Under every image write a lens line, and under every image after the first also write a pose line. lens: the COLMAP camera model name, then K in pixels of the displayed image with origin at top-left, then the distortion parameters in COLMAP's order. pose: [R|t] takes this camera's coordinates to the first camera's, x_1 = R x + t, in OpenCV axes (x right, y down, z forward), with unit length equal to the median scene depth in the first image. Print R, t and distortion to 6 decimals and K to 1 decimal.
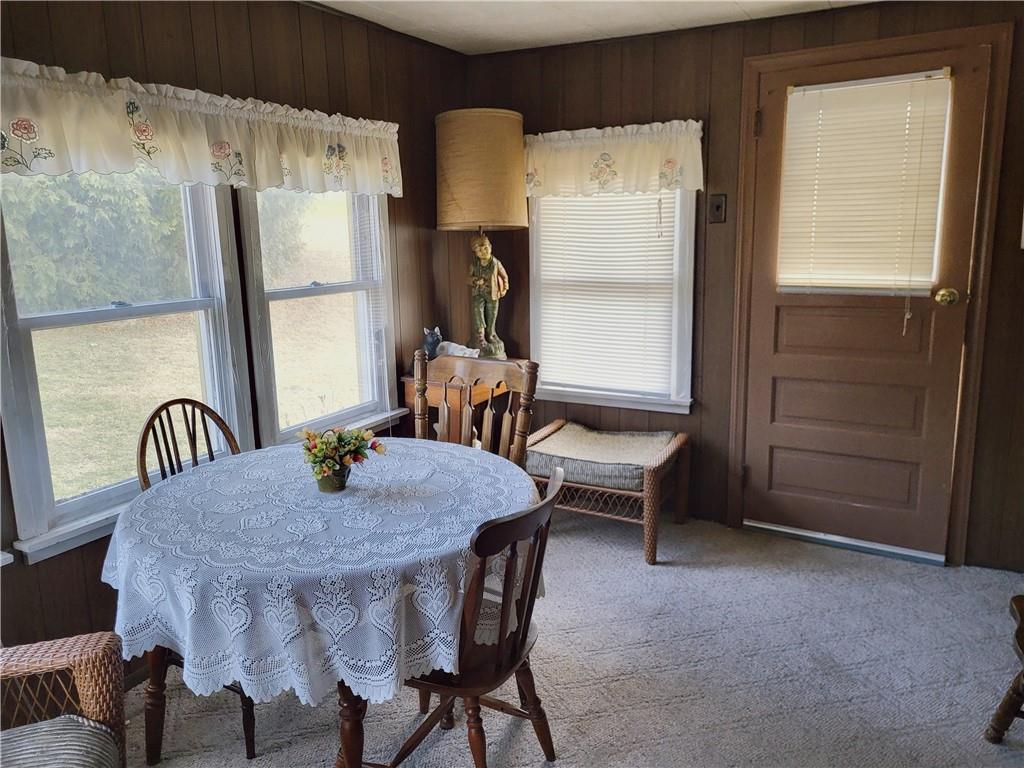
lens RADIAL K [[778.9, 0, 509.8], [0, 778.9, 384.5], [0, 0, 1]] dist [0.038297, -0.005065]
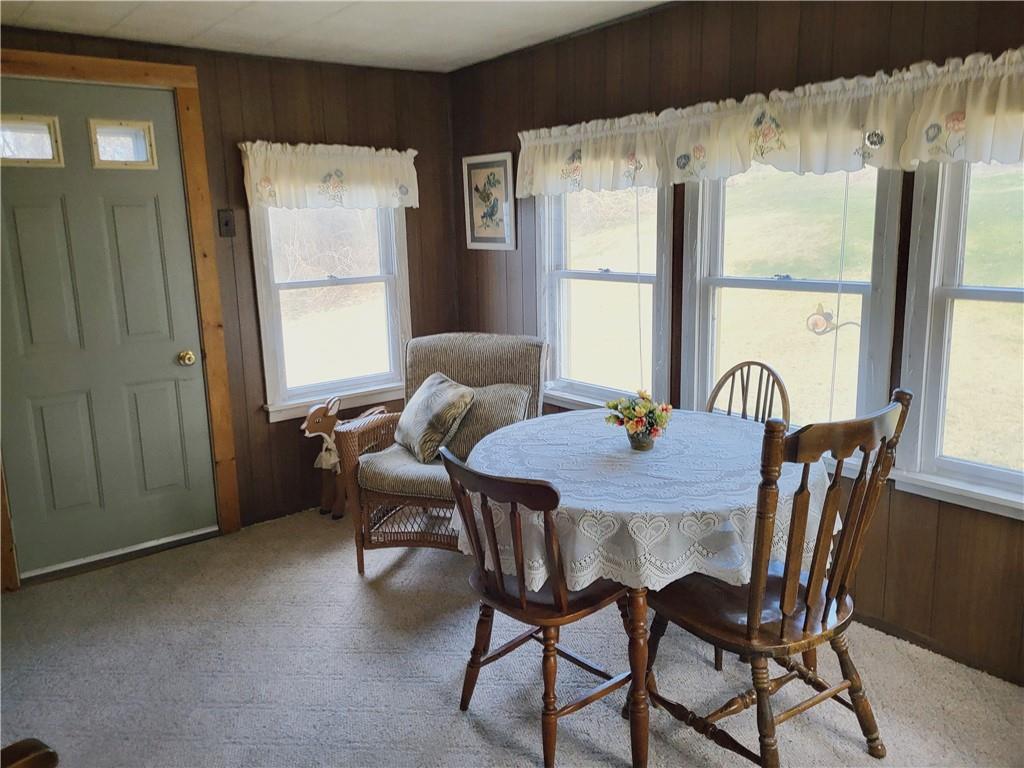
lens RADIAL K [[778.9, 0, 510.4], [0, 778.9, 379.4], [0, 0, 1]] dist [0.038297, -0.005065]
pose [[-0.388612, 0.223392, -0.893911, 0.807760], [-0.145422, 0.943135, 0.298912, -0.262700], [0.909853, 0.246155, -0.334027, 1.099379]]
